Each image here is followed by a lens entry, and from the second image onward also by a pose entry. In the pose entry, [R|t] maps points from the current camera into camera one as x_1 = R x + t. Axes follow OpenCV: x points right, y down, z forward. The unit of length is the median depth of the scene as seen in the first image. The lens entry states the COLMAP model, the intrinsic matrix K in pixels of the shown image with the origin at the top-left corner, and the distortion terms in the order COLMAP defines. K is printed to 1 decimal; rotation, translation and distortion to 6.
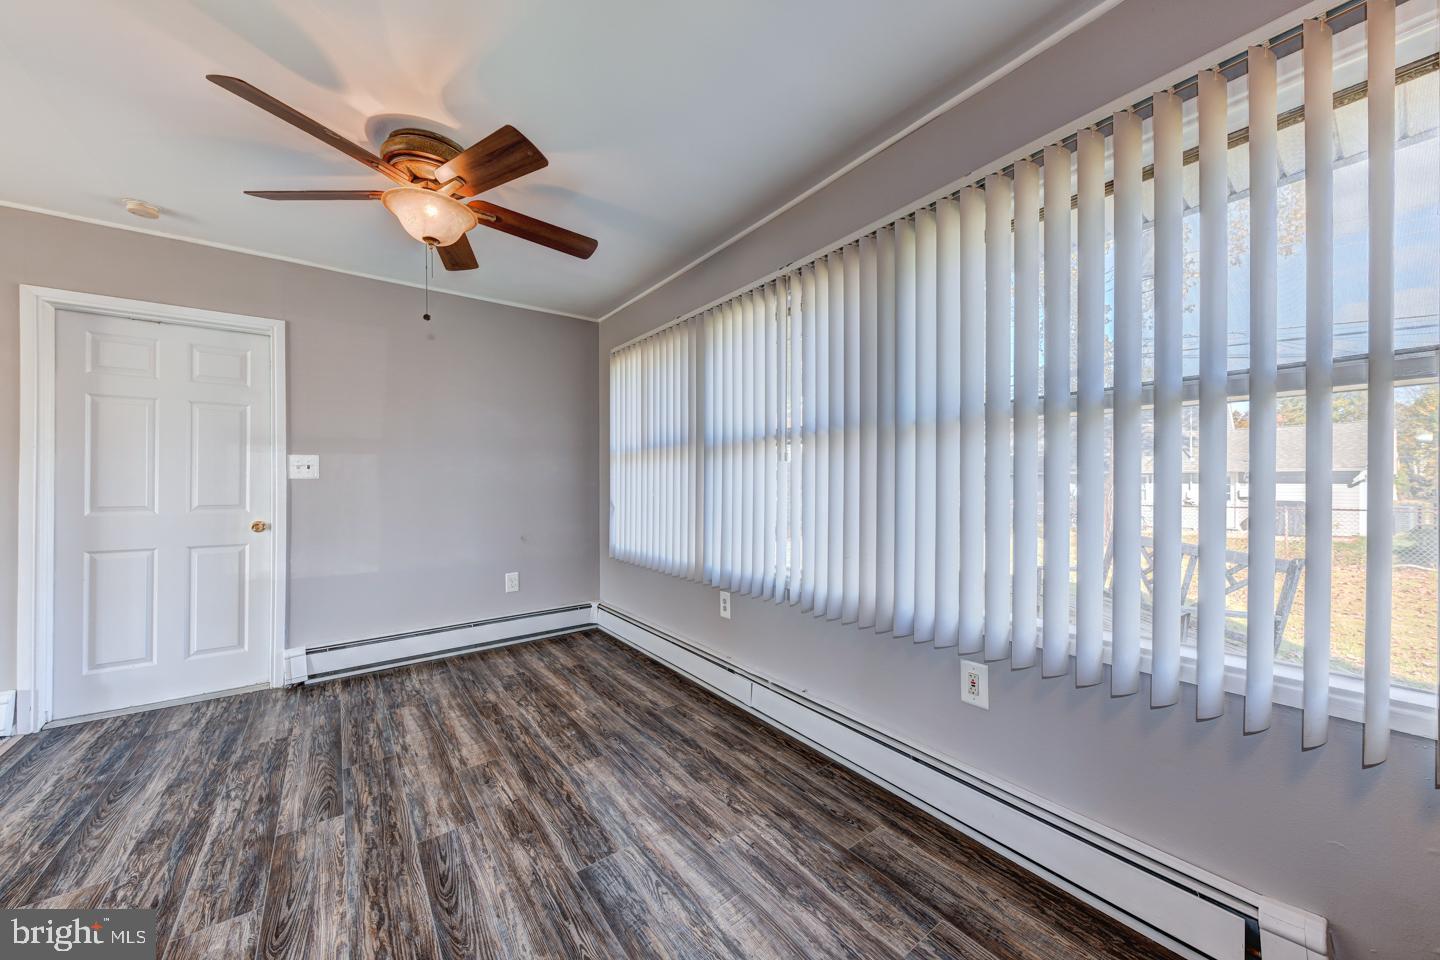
lens RADIAL K [[507.6, 0, 720.0], [0, 507.6, 480.0], [0, 0, 1]] dist [0.024326, -0.008444]
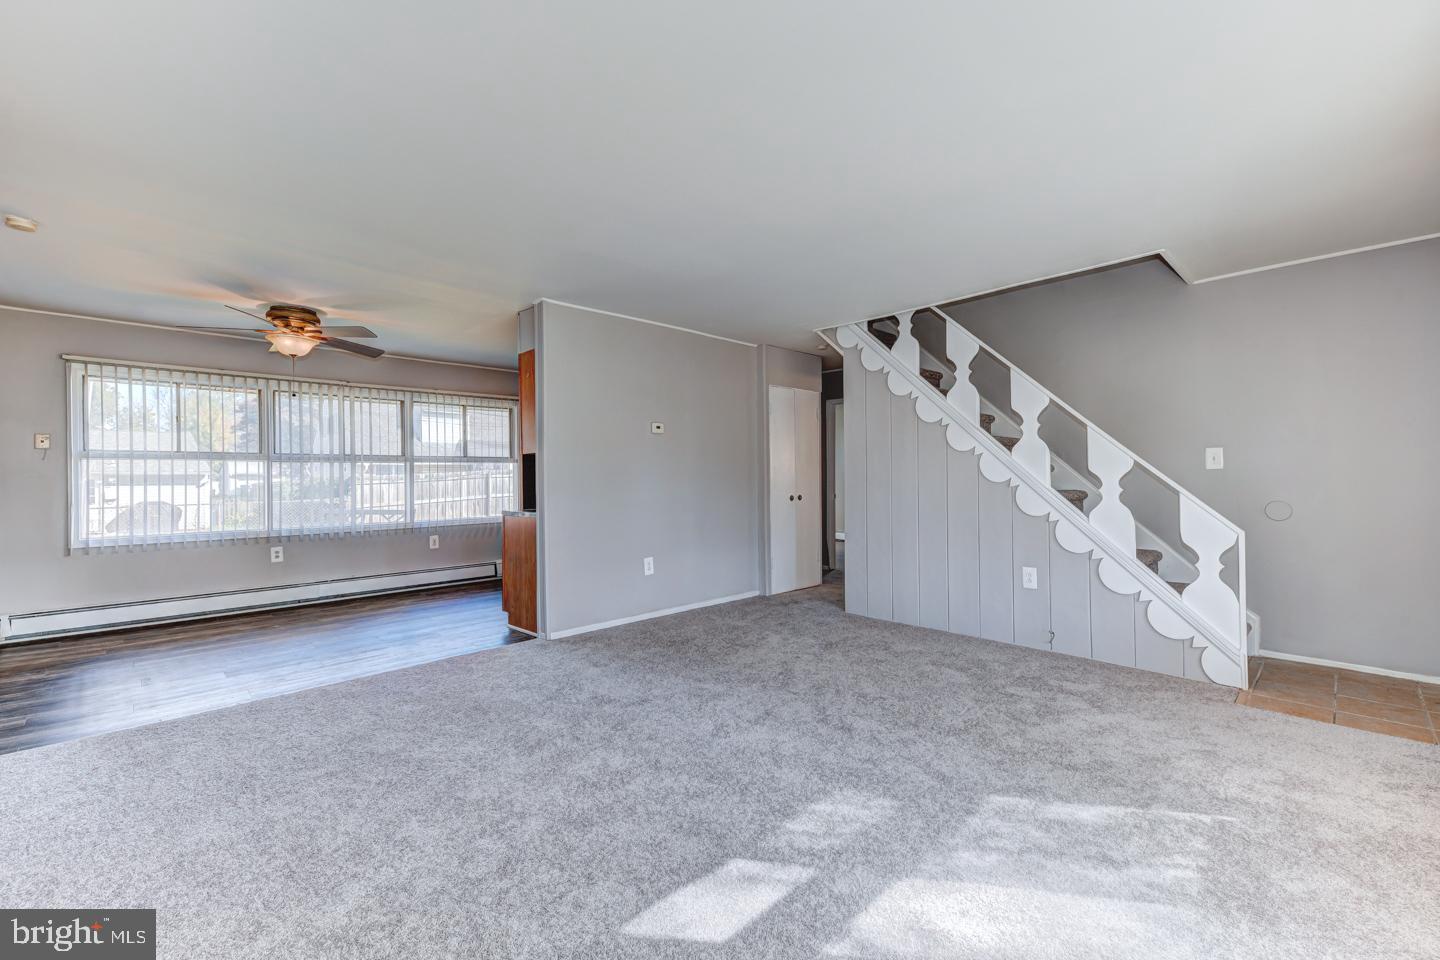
lens RADIAL K [[608.5, 0, 727.9], [0, 608.5, 479.2], [0, 0, 1]] dist [0.022859, 0.000081]
pose [[-0.135330, 0.000771, 0.990800, -2.895705], [0.006012, 0.999982, 0.000043, 0.002568], [-0.990782, 0.005963, -0.135332, -0.282496]]
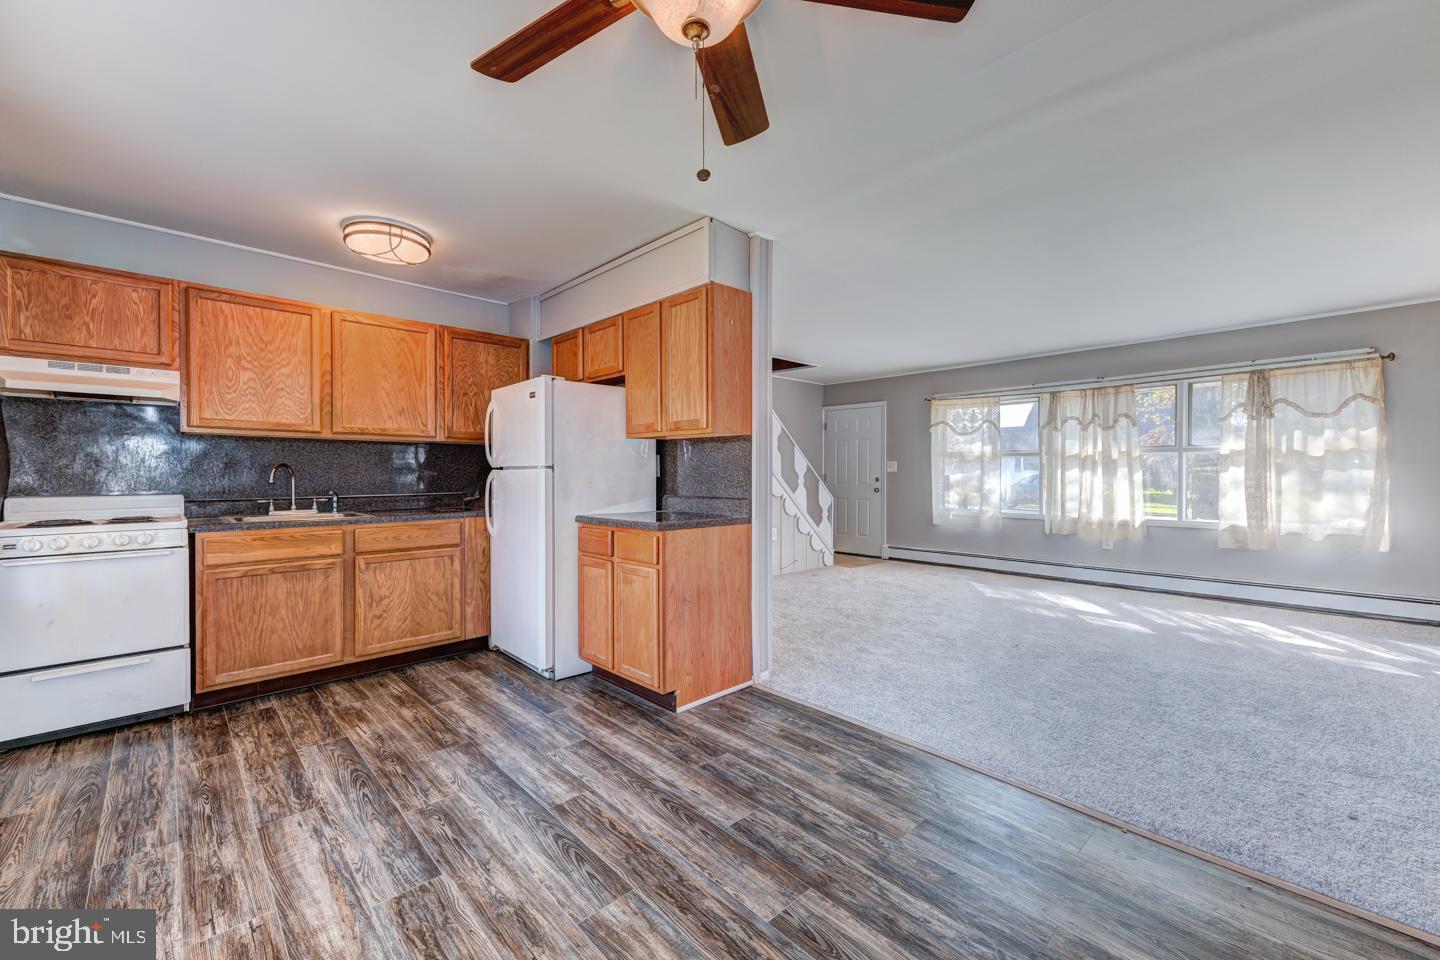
lens RADIAL K [[581.2, 0, 727.0], [0, 581.2, 477.8], [0, 0, 1]] dist [0.034943, -0.011951]
pose [[-0.992941, 0.003256, -0.118562, -0.487085], [0.002653, 0.999983, 0.005244, 0.009187], [0.118577, 0.004893, -0.992933, 1.547692]]
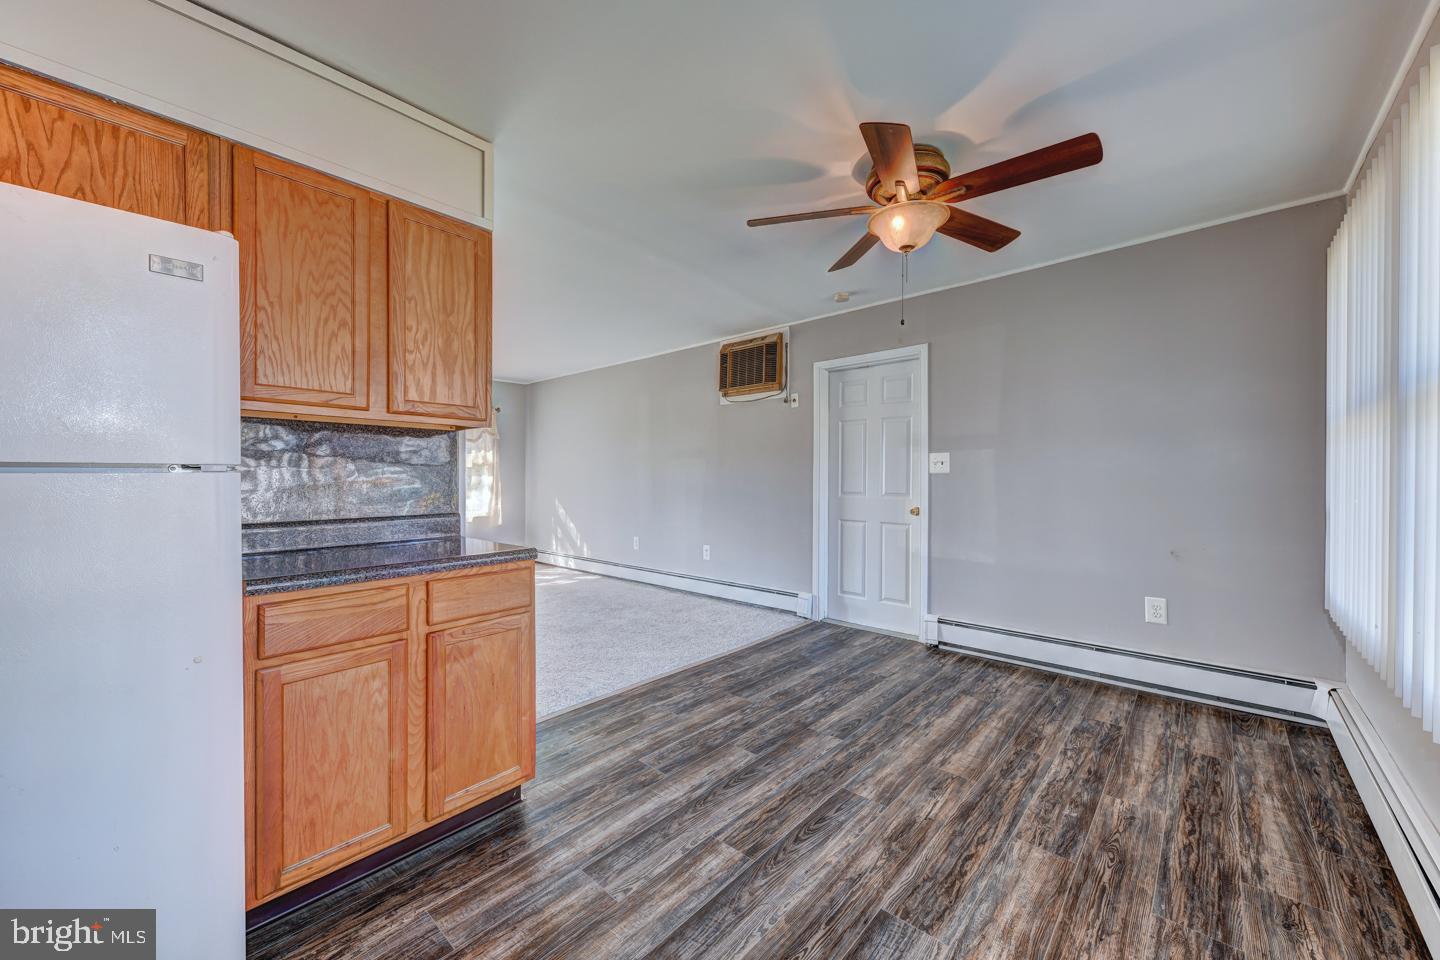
lens RADIAL K [[538.7, 0, 724.3], [0, 538.7, 477.5], [0, 0, 1]] dist [0.023301, -0.007377]
pose [[0.196316, 0.003640, -0.980534, 0.434054], [0.005543, 0.999973, 0.004822, -0.002157], [0.980525, -0.006382, 0.196291, 0.389180]]
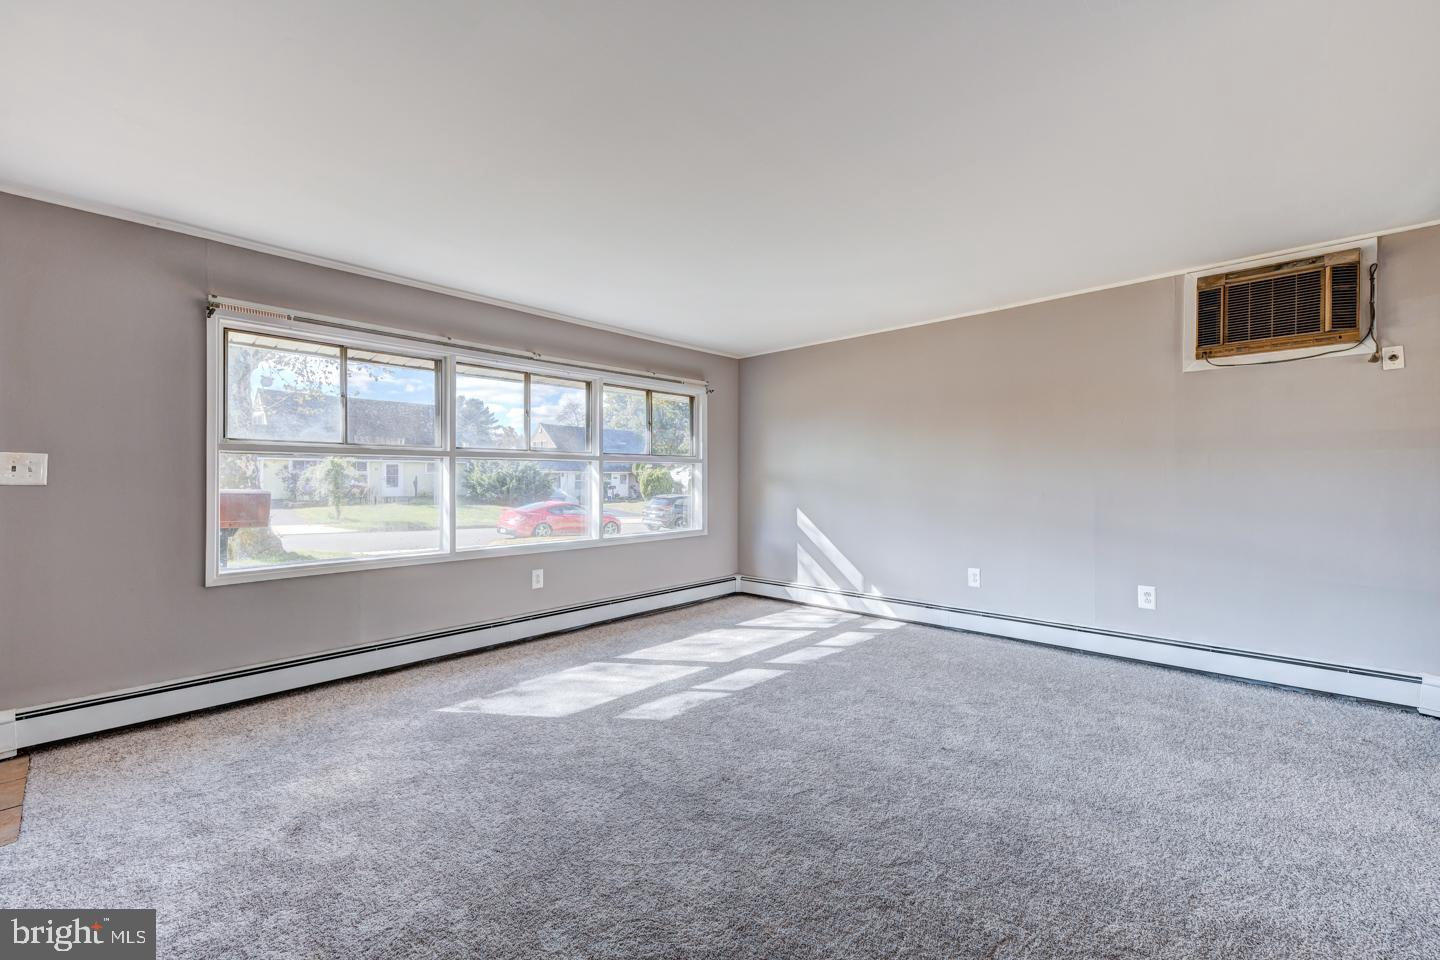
lens RADIAL K [[581.2, 0, 727.0], [0, 581.2, 477.8], [0, 0, 1]] dist [0.034943, -0.011951]
pose [[0.178875, -0.005619, -0.983856, -0.477168], [0.005290, 0.999975, -0.004750, -0.005972], [0.983858, -0.004355, 0.178900, -0.758623]]
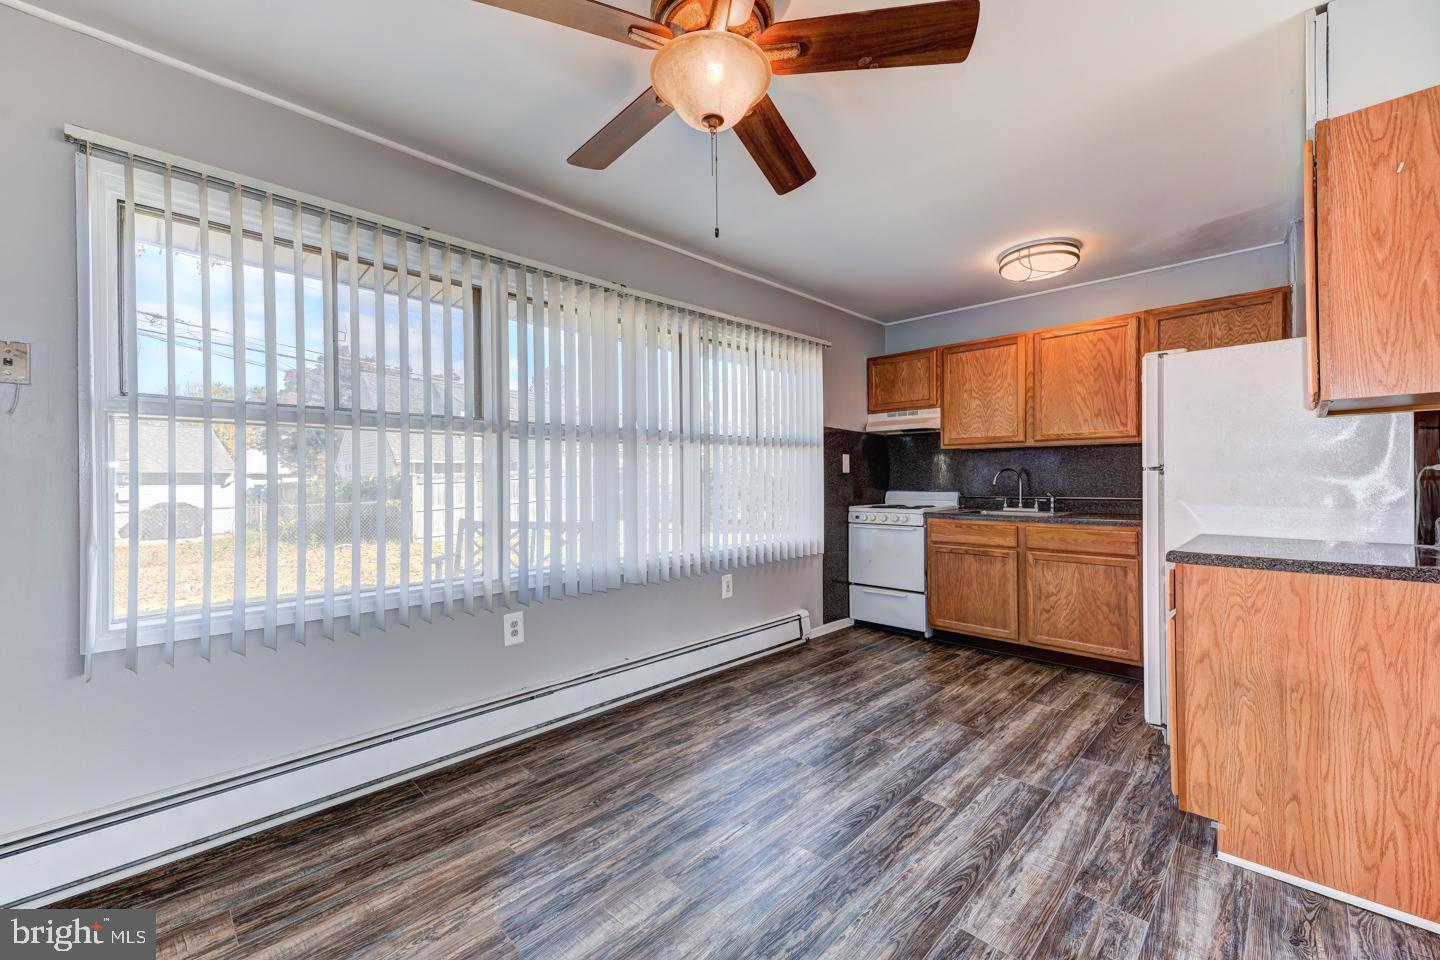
lens RADIAL K [[581.2, 0, 727.0], [0, 581.2, 477.8], [0, 0, 1]] dist [0.034943, -0.011951]
pose [[-0.150964, 0.004606, 0.988528, -1.257094], [0.003272, 0.999986, -0.004160, 0.010068], [-0.988534, 0.002606, -0.150977, 1.039224]]
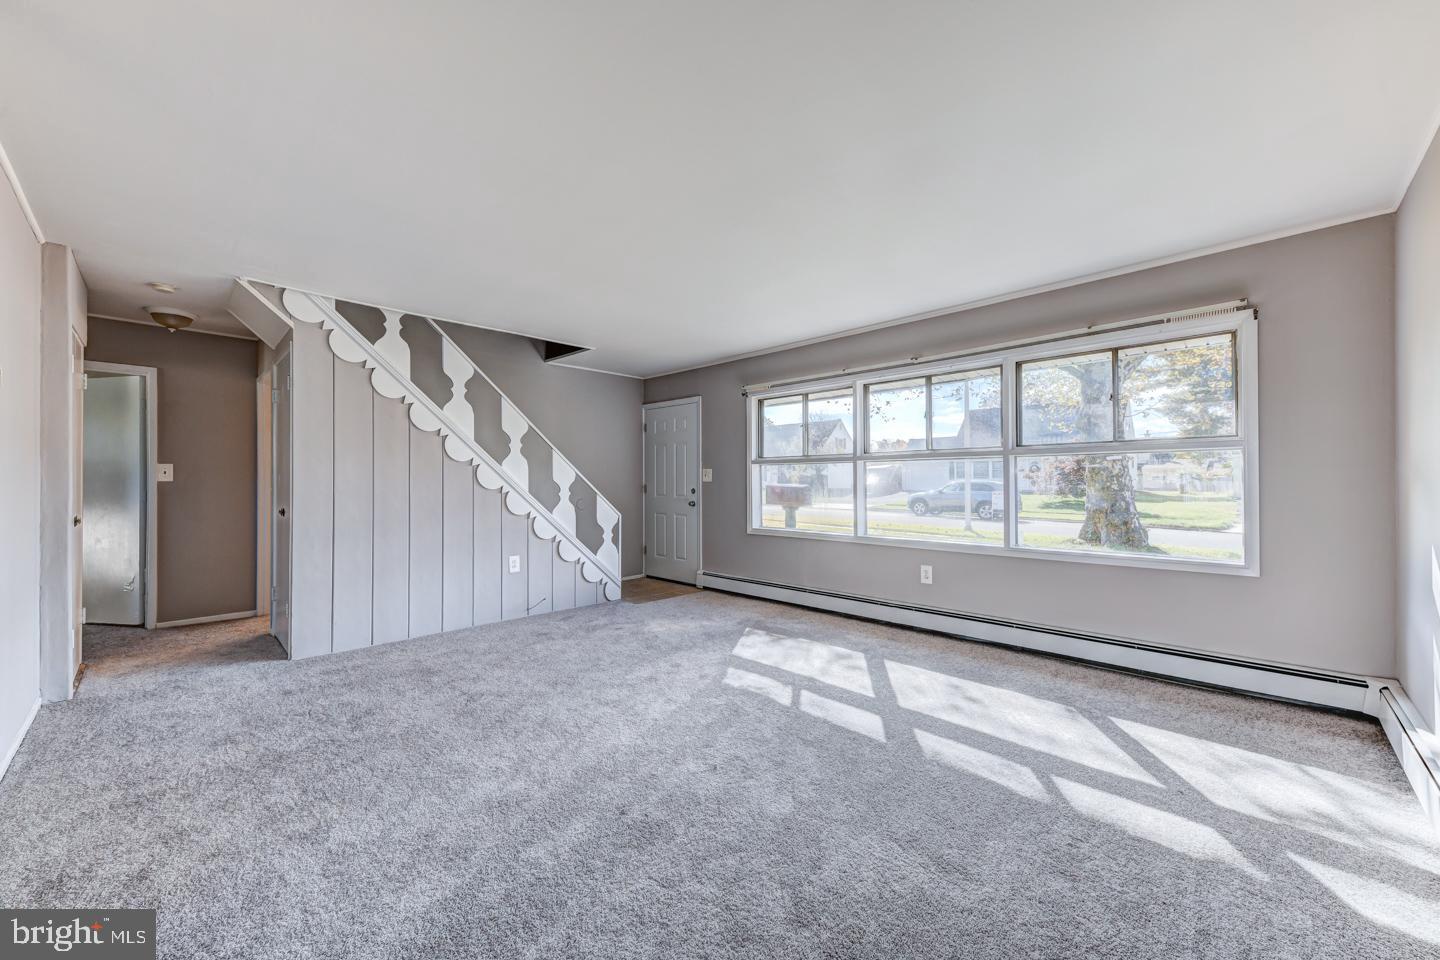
lens RADIAL K [[538.7, 0, 724.3], [0, 538.7, 477.5], [0, 0, 1]] dist [0.023301, -0.007377]
pose [[-0.987647, 0.004672, -0.156627, -1.600746], [0.006194, 0.999938, -0.009235, -0.002232], [0.156574, -0.010092, -0.987615, 0.800214]]
